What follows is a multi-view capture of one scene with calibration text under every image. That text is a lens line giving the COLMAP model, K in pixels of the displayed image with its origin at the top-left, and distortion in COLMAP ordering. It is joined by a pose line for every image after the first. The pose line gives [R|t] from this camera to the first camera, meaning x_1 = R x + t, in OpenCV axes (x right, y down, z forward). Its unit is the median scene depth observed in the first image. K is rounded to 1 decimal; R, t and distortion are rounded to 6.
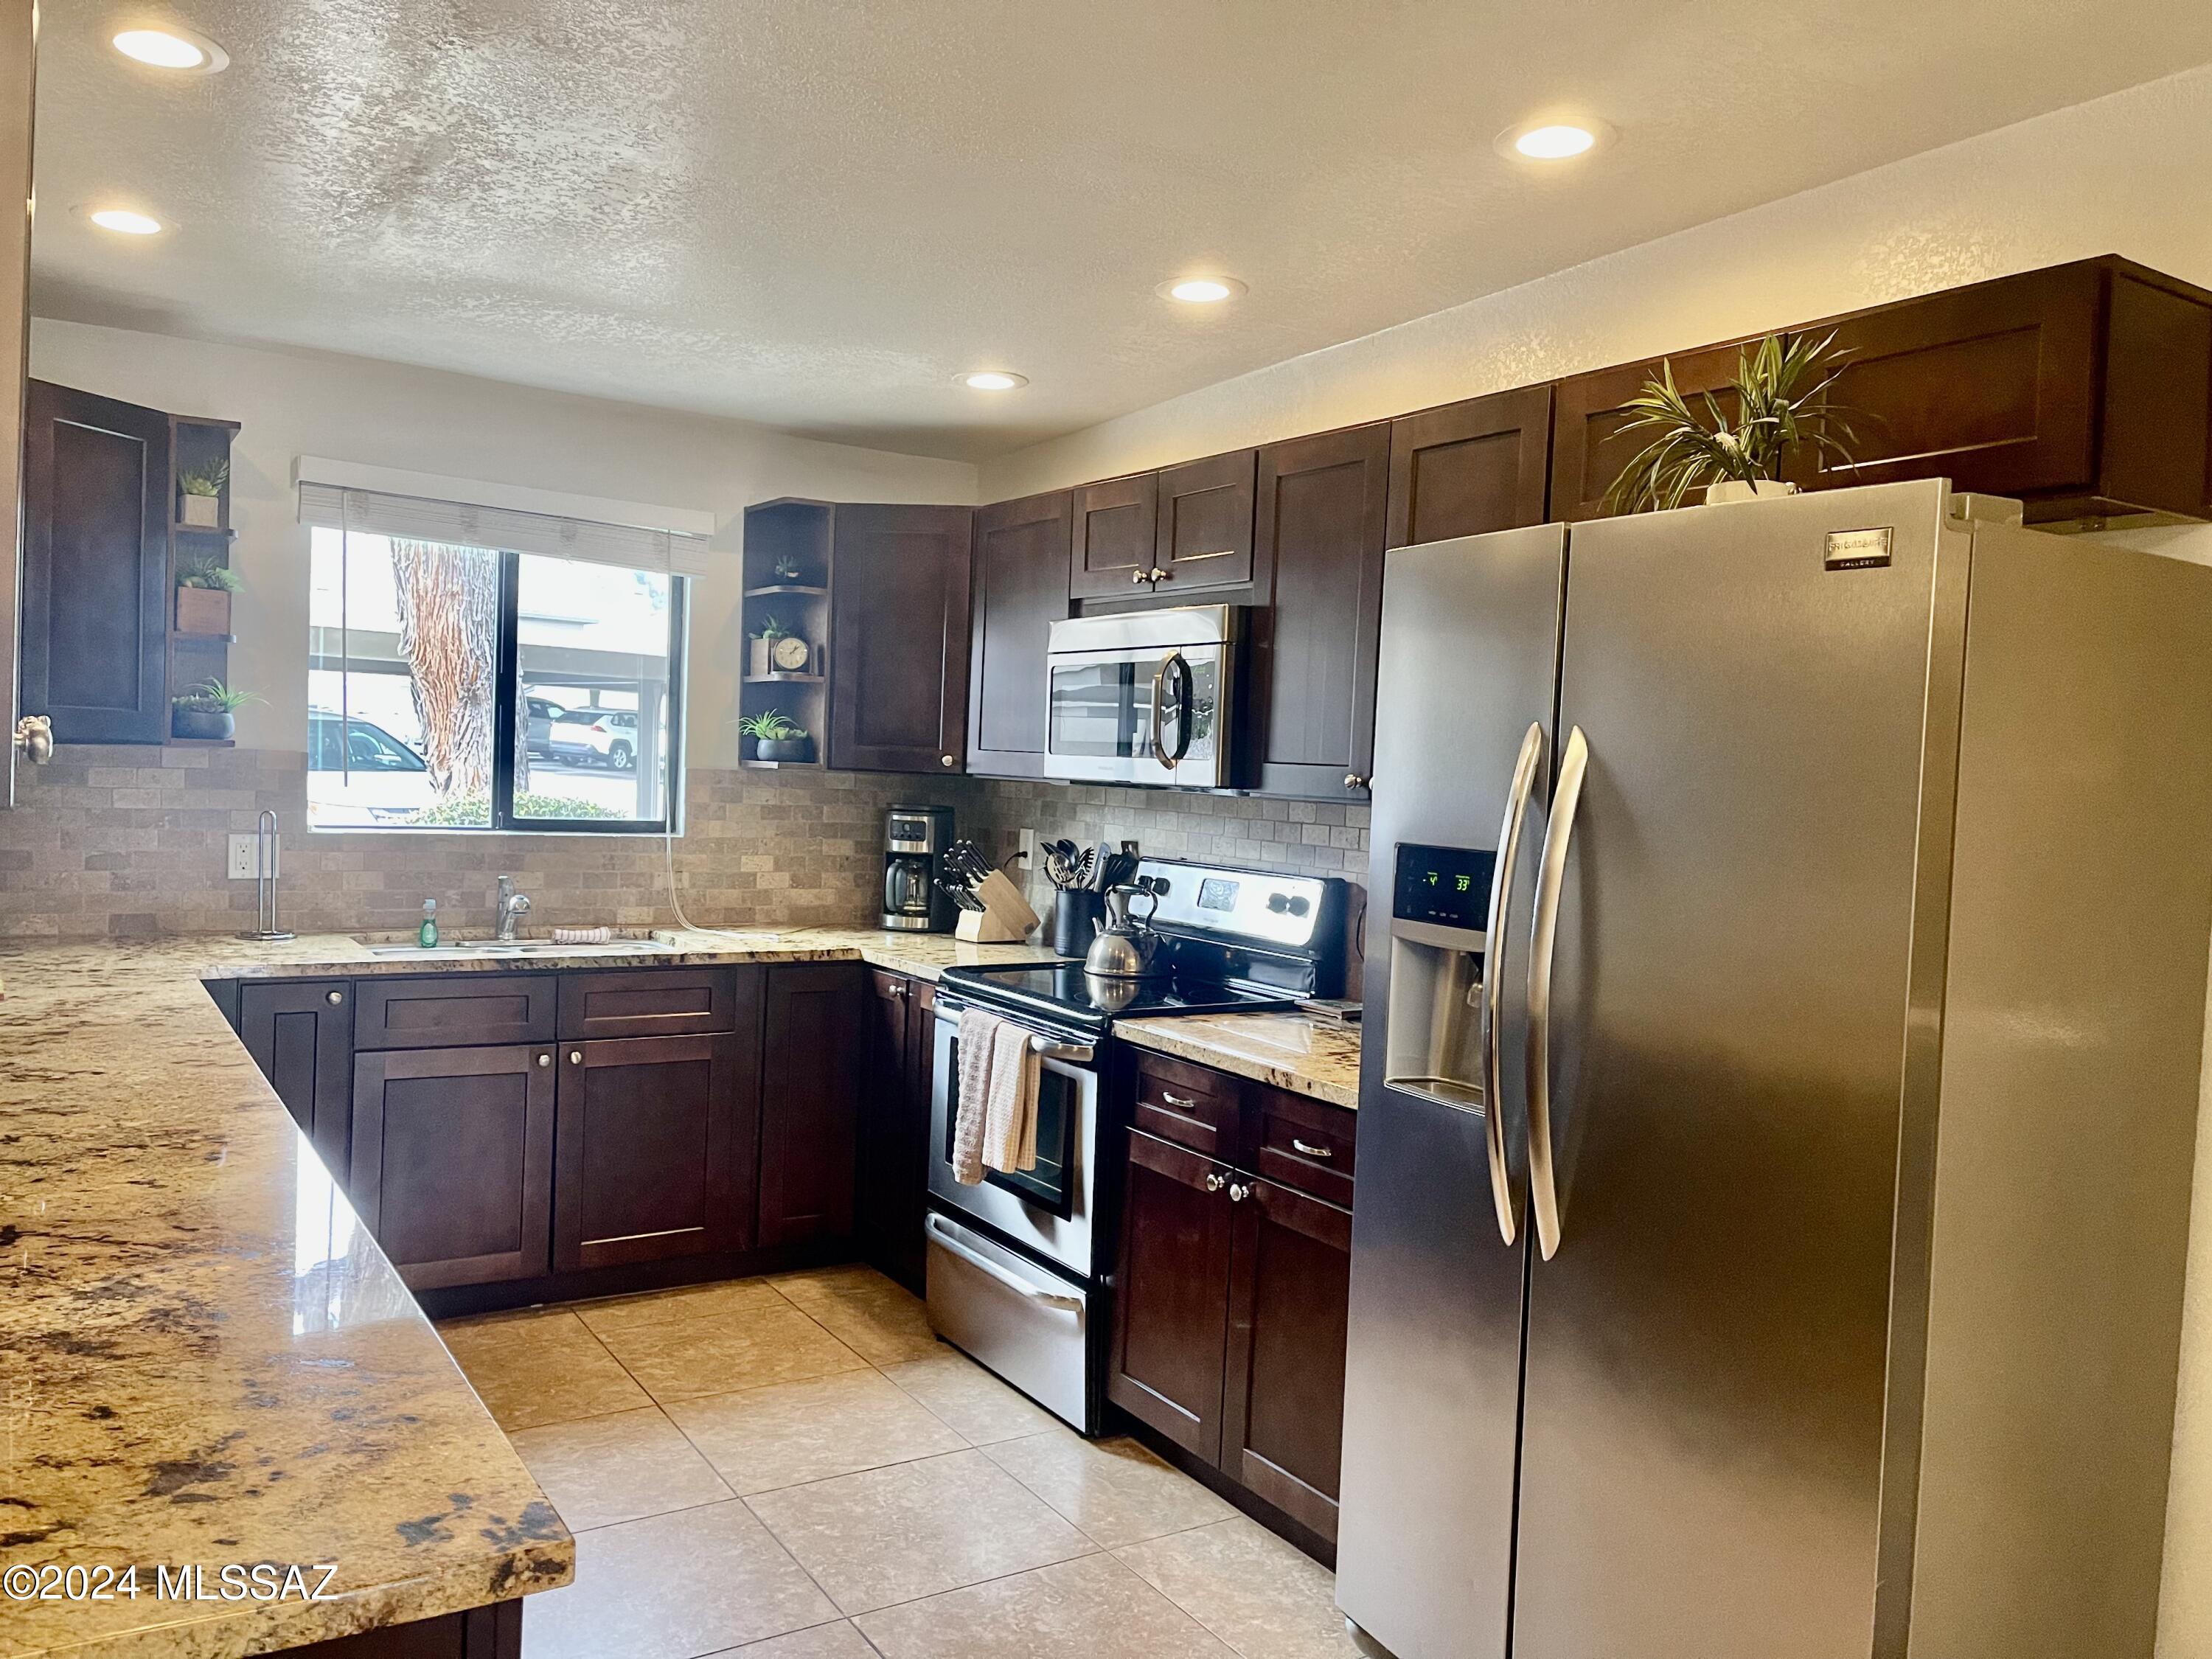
lens RADIAL K [[1670.5, 0, 1106.0], [0, 1670.5, 829.5], [0, 0, 1]] dist [0.098931, -0.134566]
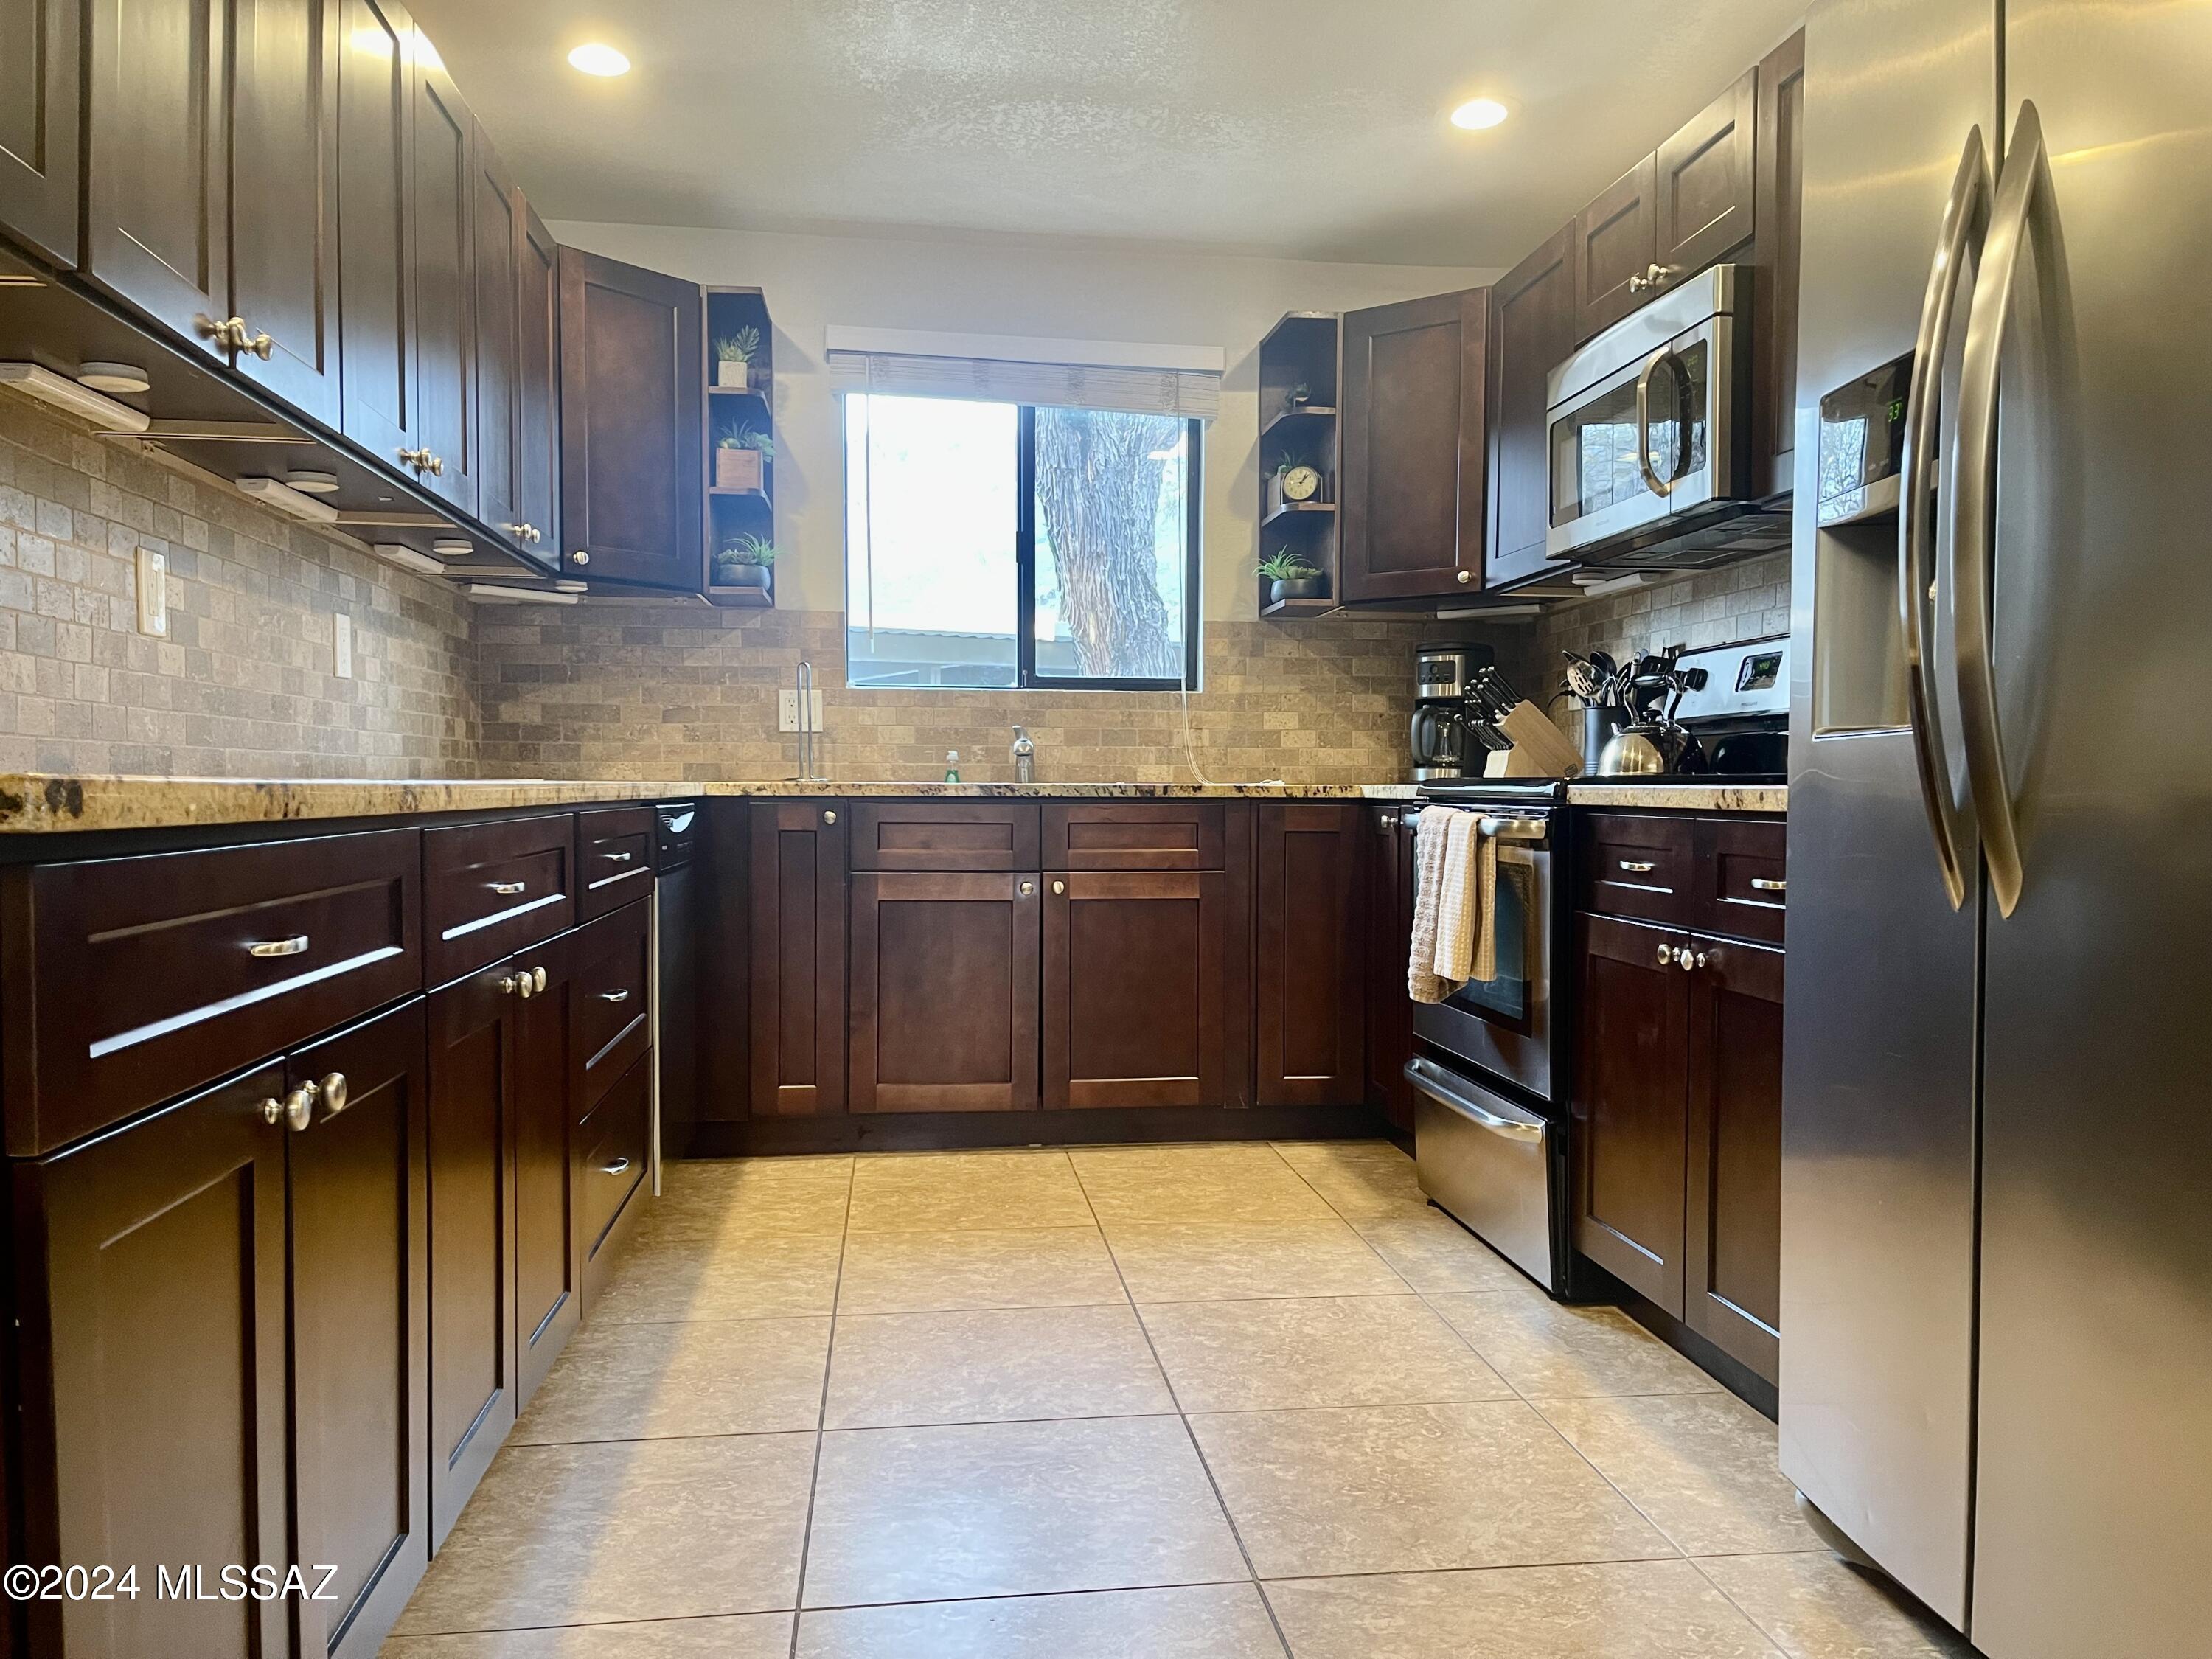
lens RADIAL K [[1670.5, 0, 1106.0], [0, 1670.5, 829.5], [0, 0, 1]] dist [0.098931, -0.134566]
pose [[0.907891, -0.023712, -0.418536, 0.111845], [0.017154, 0.999664, -0.019426, 0.116510], [0.418856, 0.010457, 0.907993, 0.130040]]
